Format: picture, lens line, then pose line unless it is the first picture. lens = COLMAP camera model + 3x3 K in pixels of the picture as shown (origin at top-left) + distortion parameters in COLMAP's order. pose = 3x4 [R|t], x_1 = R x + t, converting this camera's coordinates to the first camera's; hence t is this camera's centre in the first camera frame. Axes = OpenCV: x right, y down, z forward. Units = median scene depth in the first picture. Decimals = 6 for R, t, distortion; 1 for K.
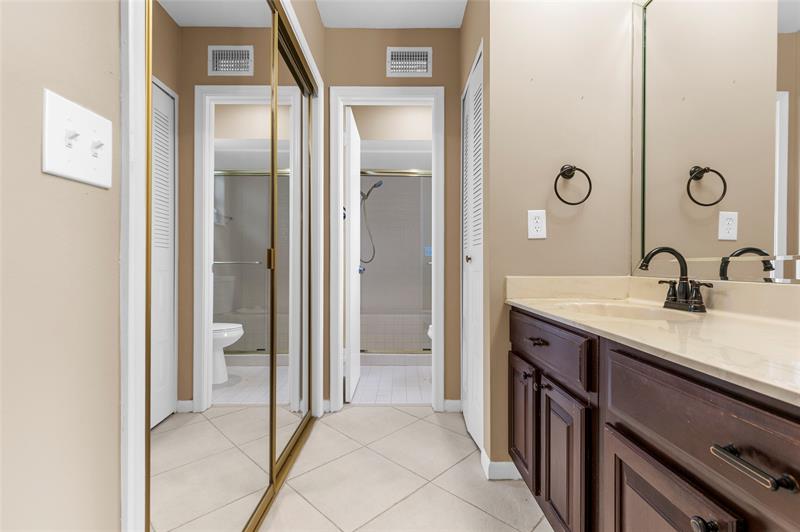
lens RADIAL K [[358.7, 0, 404.5], [0, 358.7, 269.0], [0, 0, 1]] dist [0.002447, -0.003150]
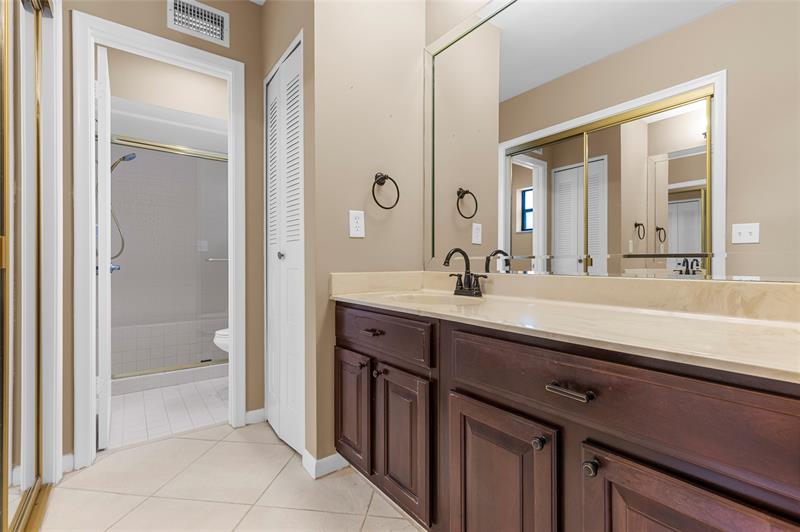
lens RADIAL K [[358.7, 0, 407.6], [0, 358.7, 265.0], [0, 0, 1]] dist [0.002447, -0.003150]
pose [[0.794977, -0.004360, 0.606624, -0.153909], [0.006339, 0.999979, -0.001121, 0.000065], [-0.606607, 0.004737, 0.794988, 0.055262]]
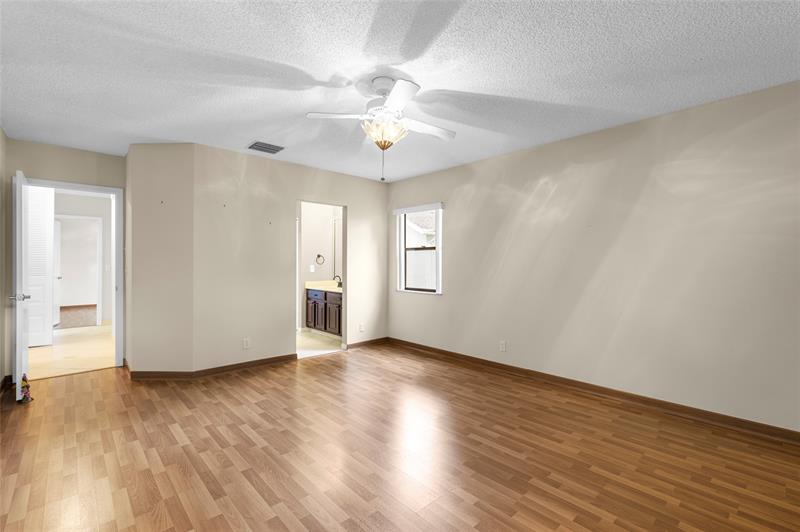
lens RADIAL K [[358.7, 0, 407.3], [0, 358.7, 265.0], [0, 0, 1]] dist [0.002447, -0.003150]
pose [[0.736257, -0.004190, 0.676689, -1.515333], [0.002195, 0.999990, 0.003804, -0.172711], [-0.676698, -0.001315, 0.736259, -2.598546]]
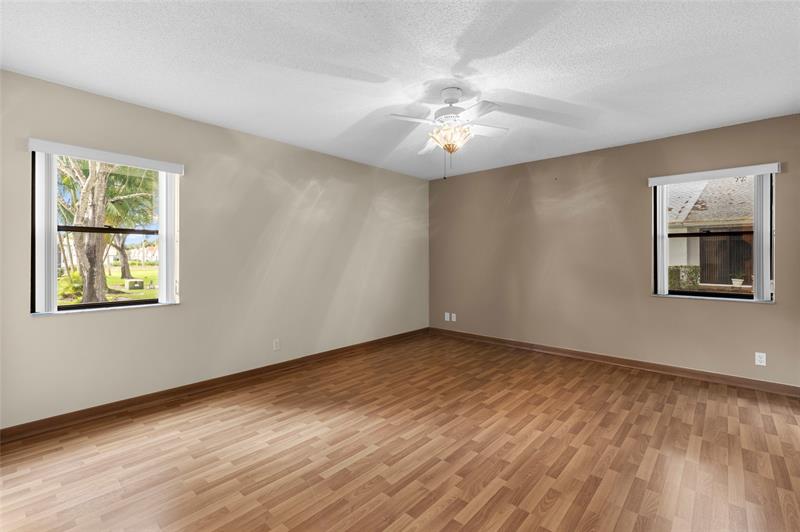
lens RADIAL K [[358.7, 0, 397.9], [0, 358.7, 257.4], [0, 0, 1]] dist [0.002447, -0.003150]
pose [[-0.729397, -0.000832, 0.684090, -1.521738], [0.001983, 0.999992, 0.003331, -0.174366], [-0.684088, 0.003786, -0.729390, -0.075224]]
